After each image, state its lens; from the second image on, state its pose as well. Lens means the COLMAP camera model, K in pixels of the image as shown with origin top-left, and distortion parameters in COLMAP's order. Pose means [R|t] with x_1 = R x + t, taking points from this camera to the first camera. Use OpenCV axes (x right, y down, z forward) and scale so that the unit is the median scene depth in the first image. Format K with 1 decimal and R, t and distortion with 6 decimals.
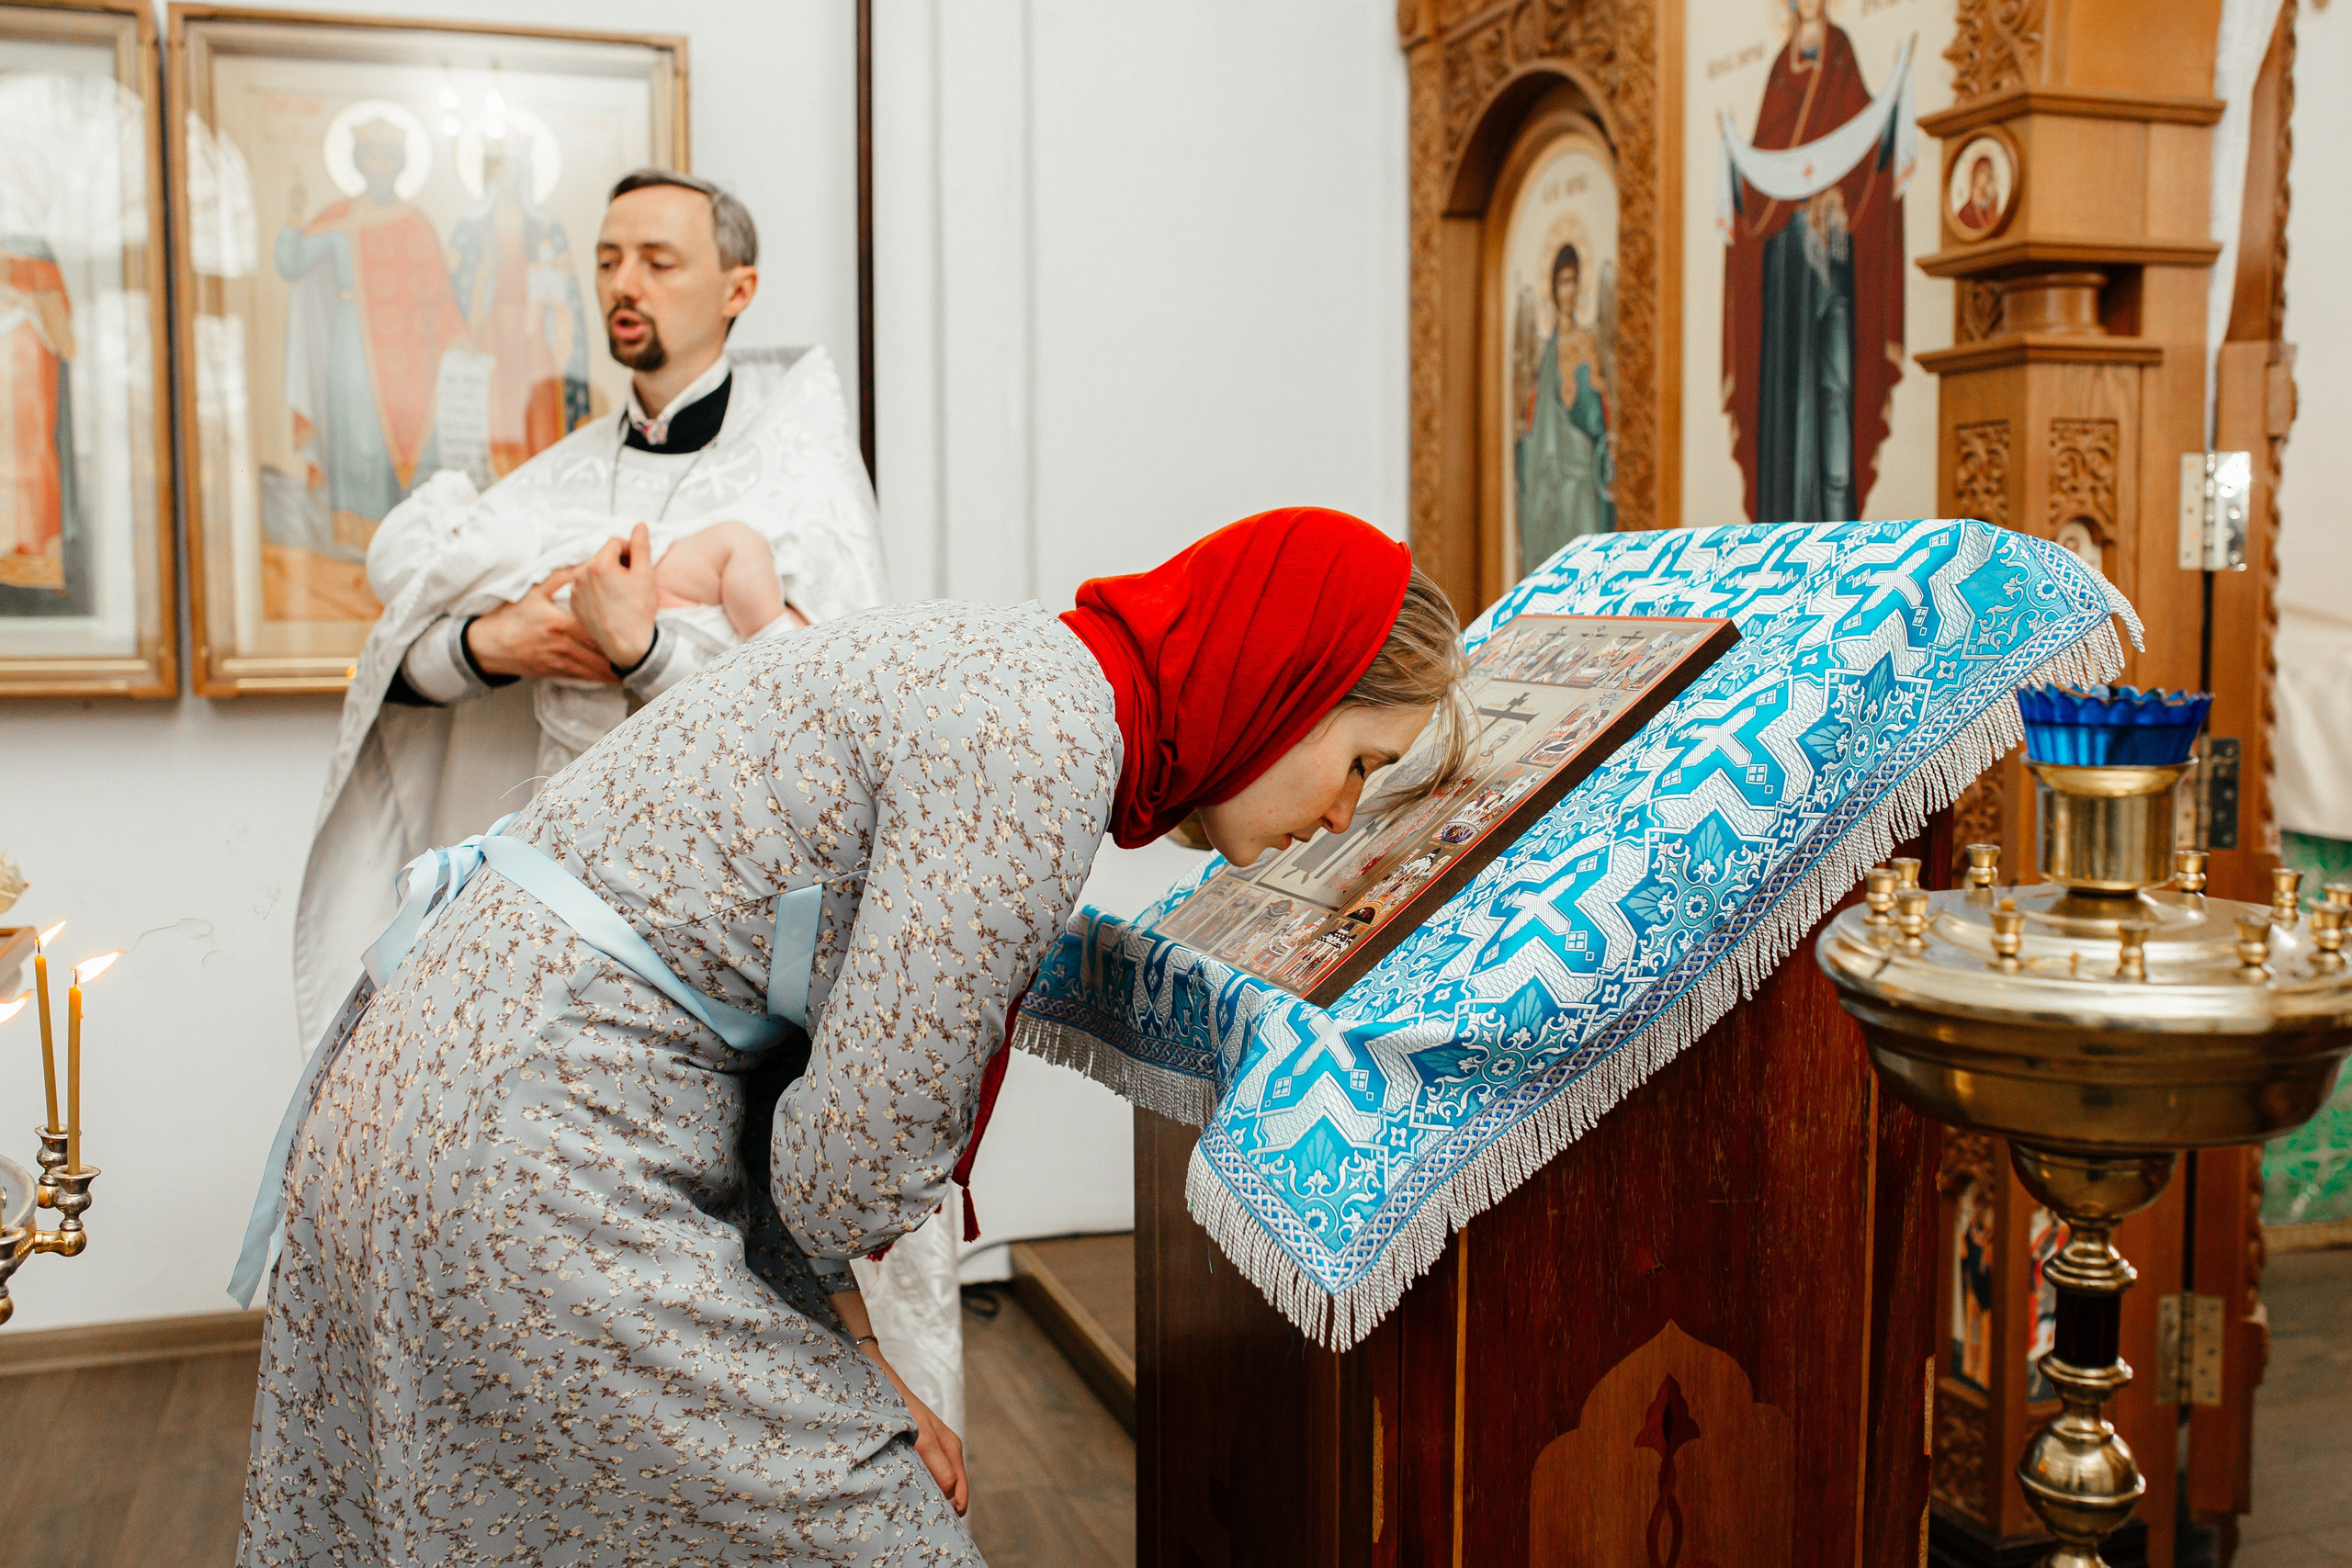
lens RADIAL K [[2215.0, 0, 1176.0], [0, 2215.0, 784.0], [0, 0, 1]] dist [-0.051342, 0.063155]
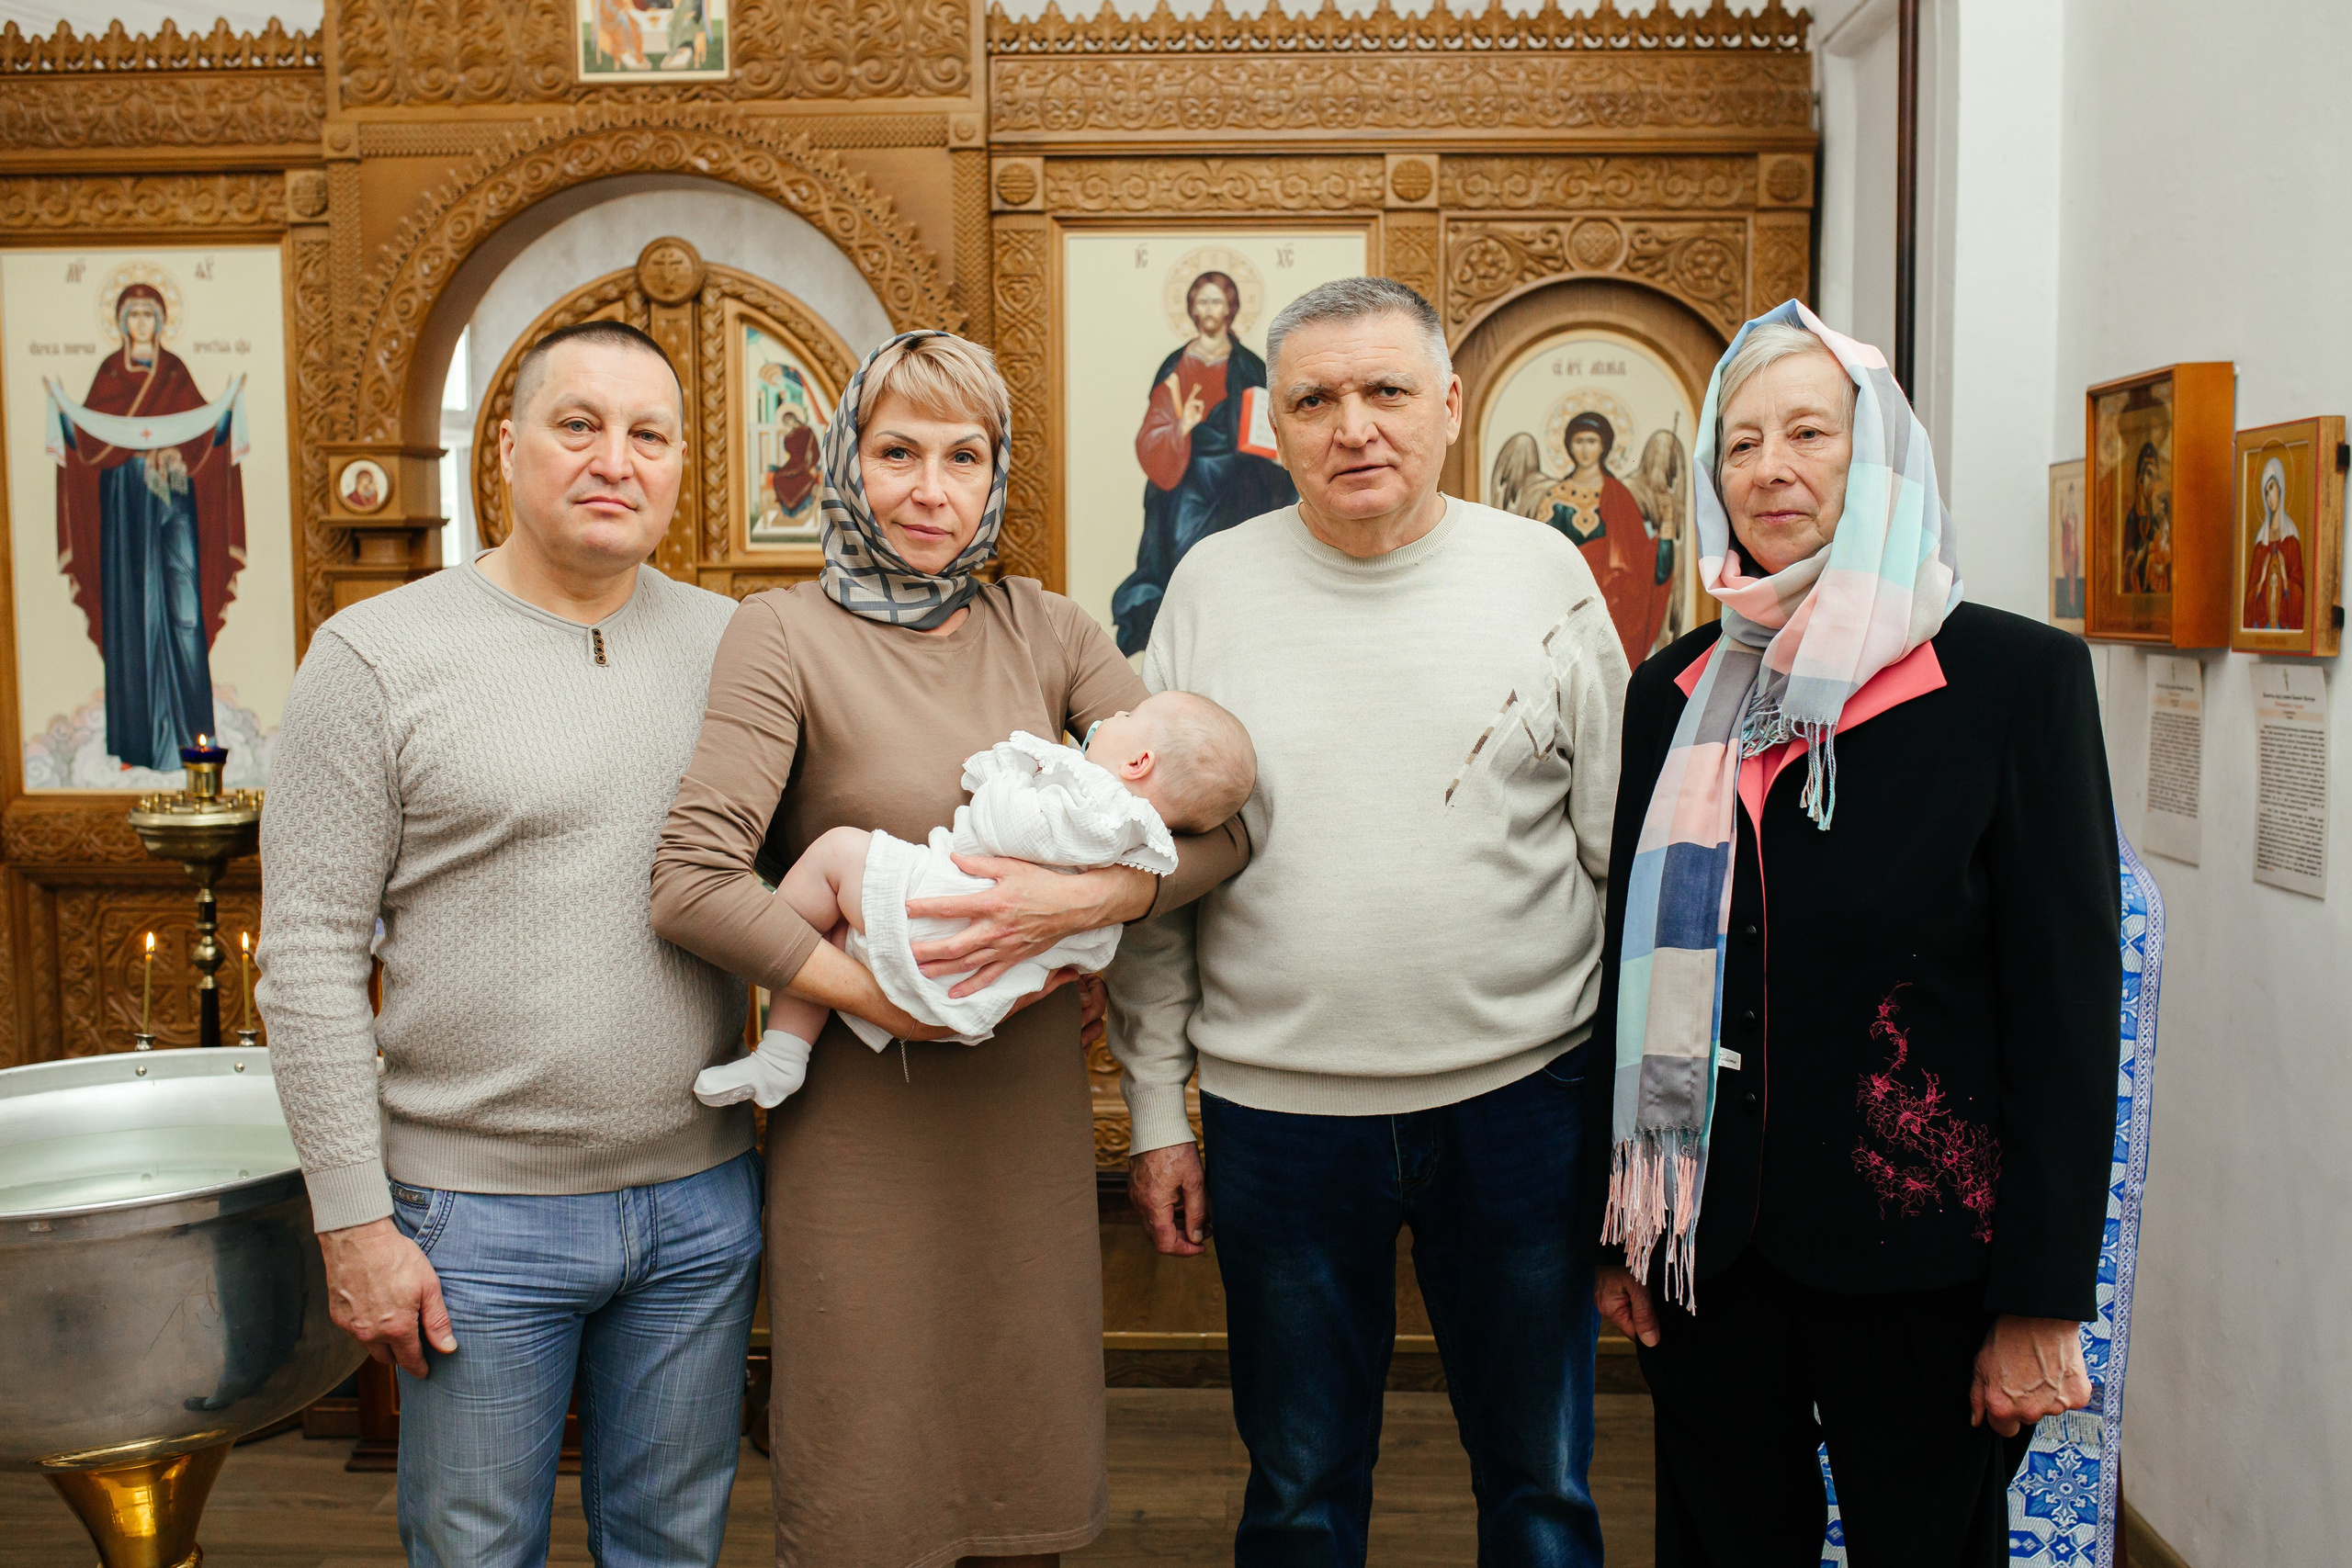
lens RADIAL K [[2215.0, 0, 1176.0], [0, 2215.0, 784.0], [0, 0, 1]] dist [-0.051342, 0.063155]
pose [[0.366498, -0.078953, 0.927063, -0.974892], [0.082013, 0.995256, 0.052338, -0.042257], [-0.926797, 0.056850, 0.371234, -0.303903]]
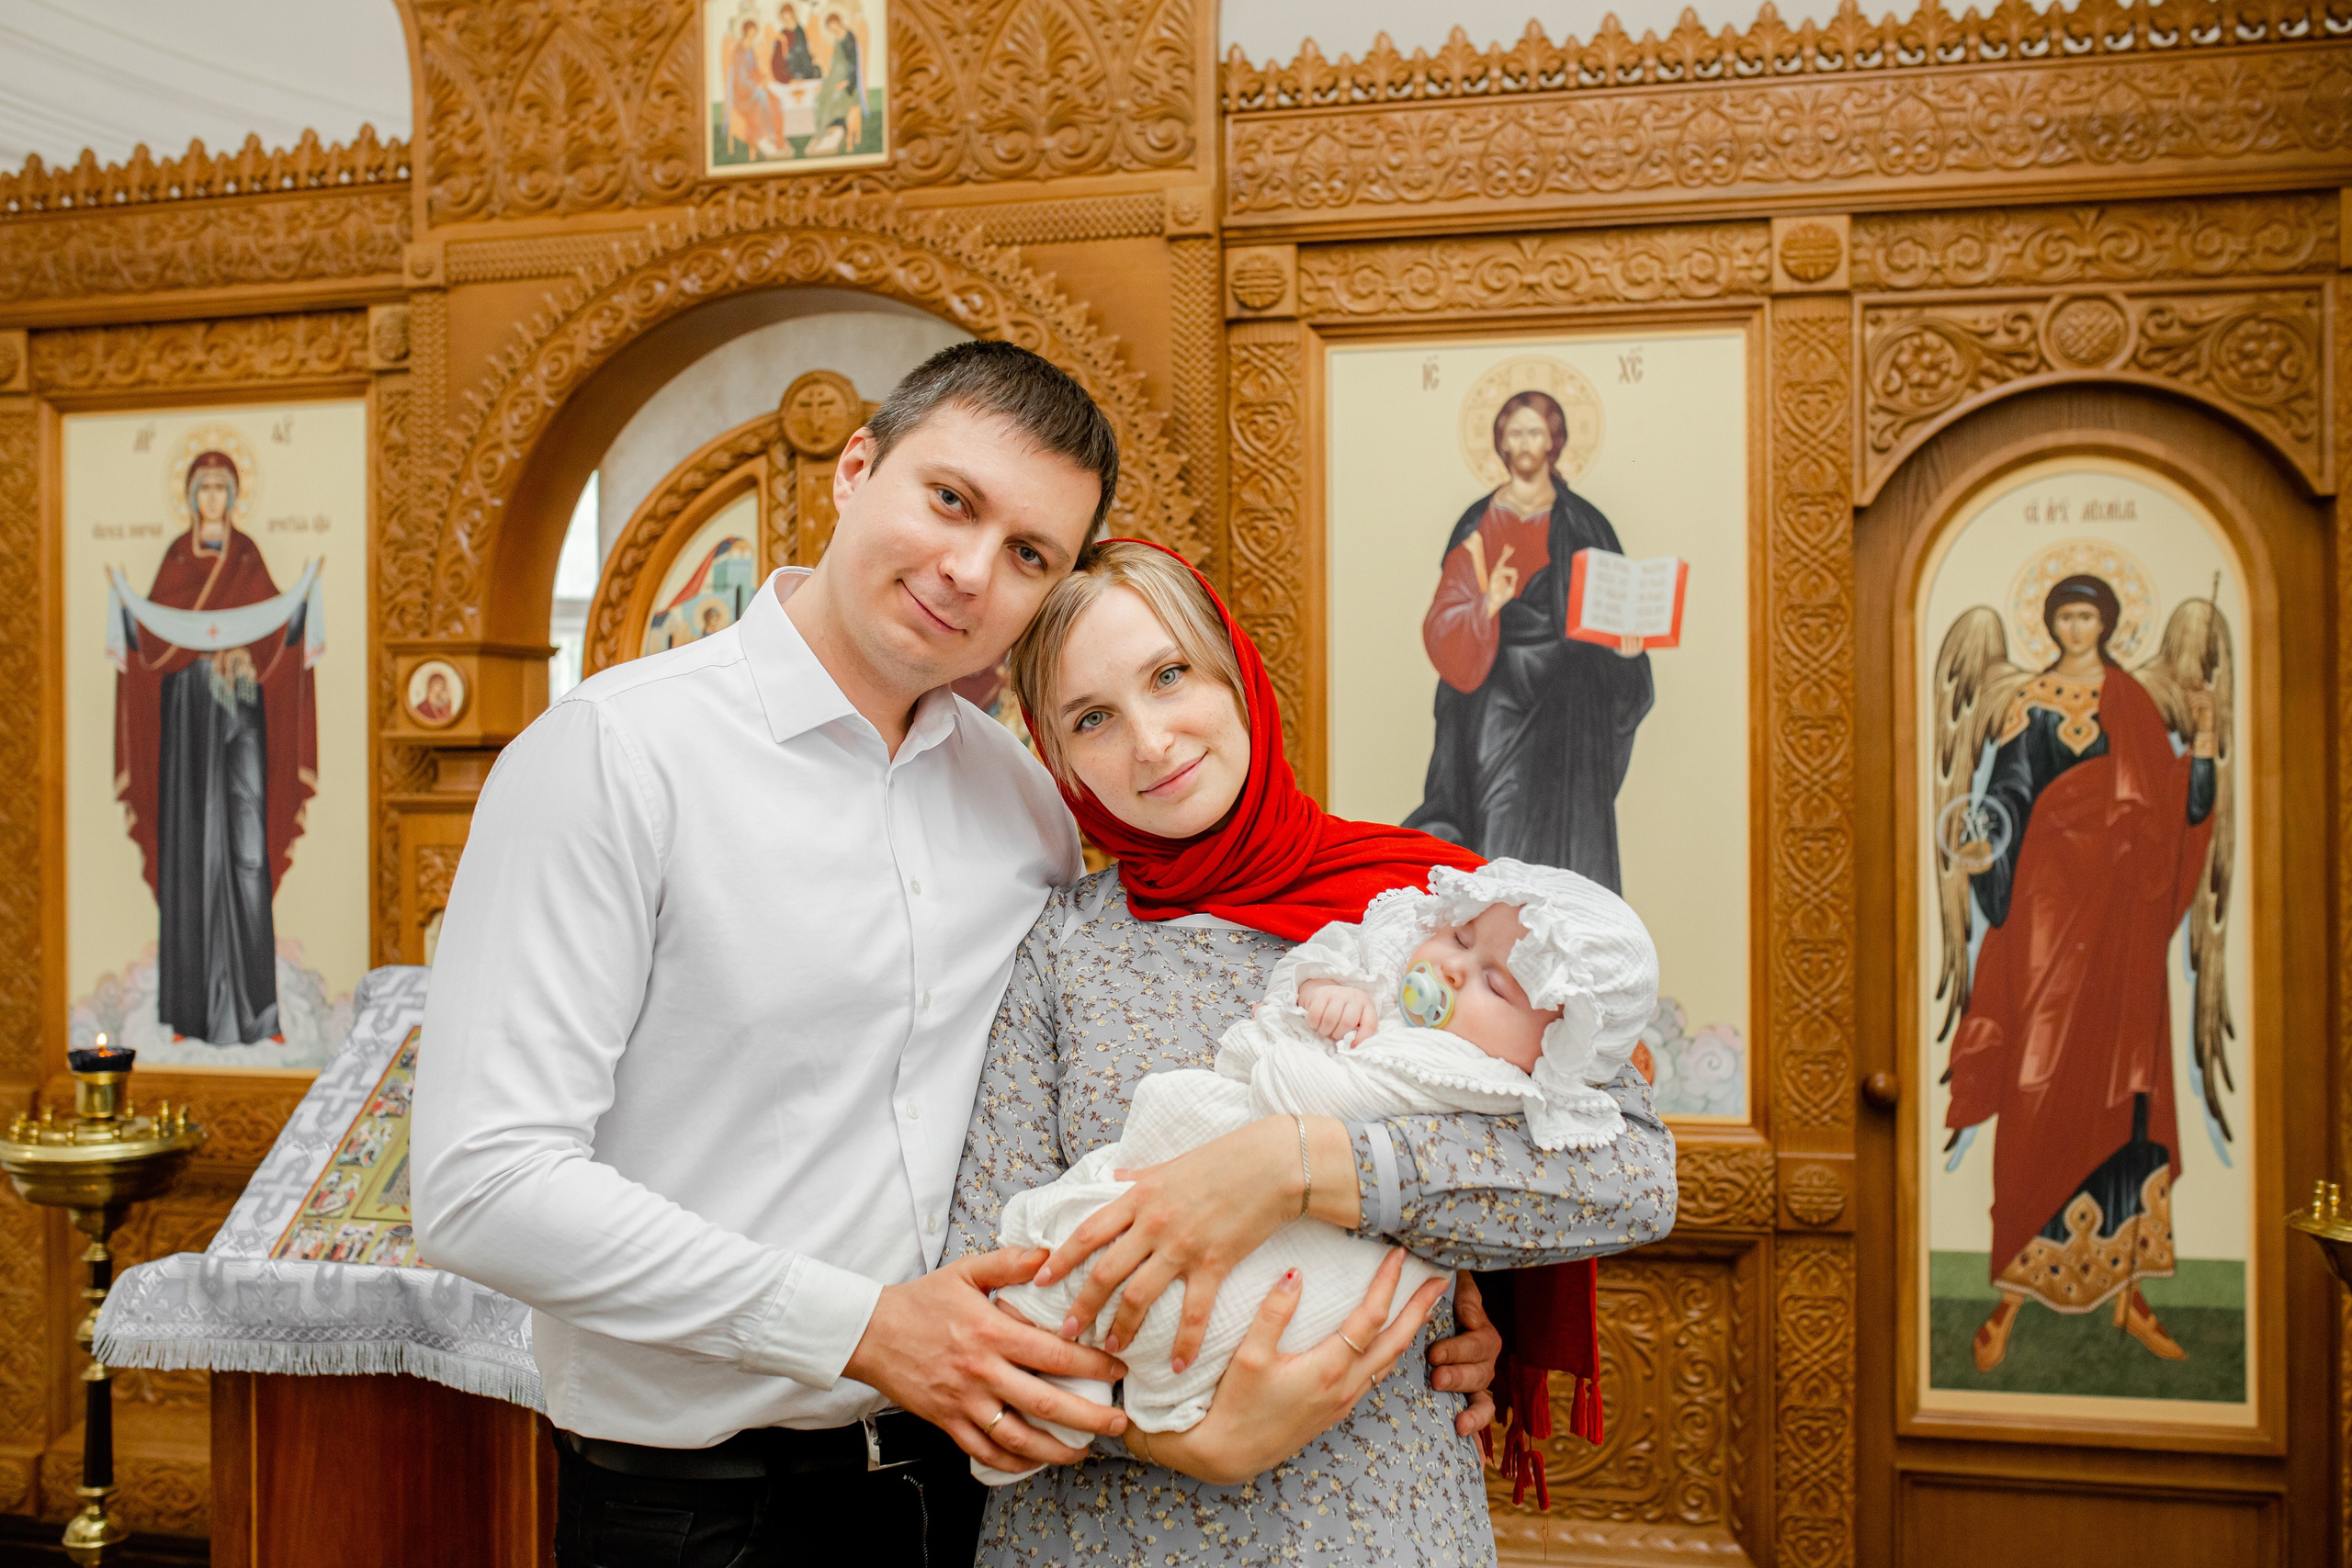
lens RADIAL K [[2215.0, 0, 1176.0], [0, 2215.0, 784.0], [0, 0, 1]] dist [-0.051342, 0.063155]
pose [[0.538099, 0.002434, 0.842878, -0.529484], [0.073828, 0.996016, -0.050008, -0.076459], [-0.839642, 0.089137, 0.535776, -0.202497]]
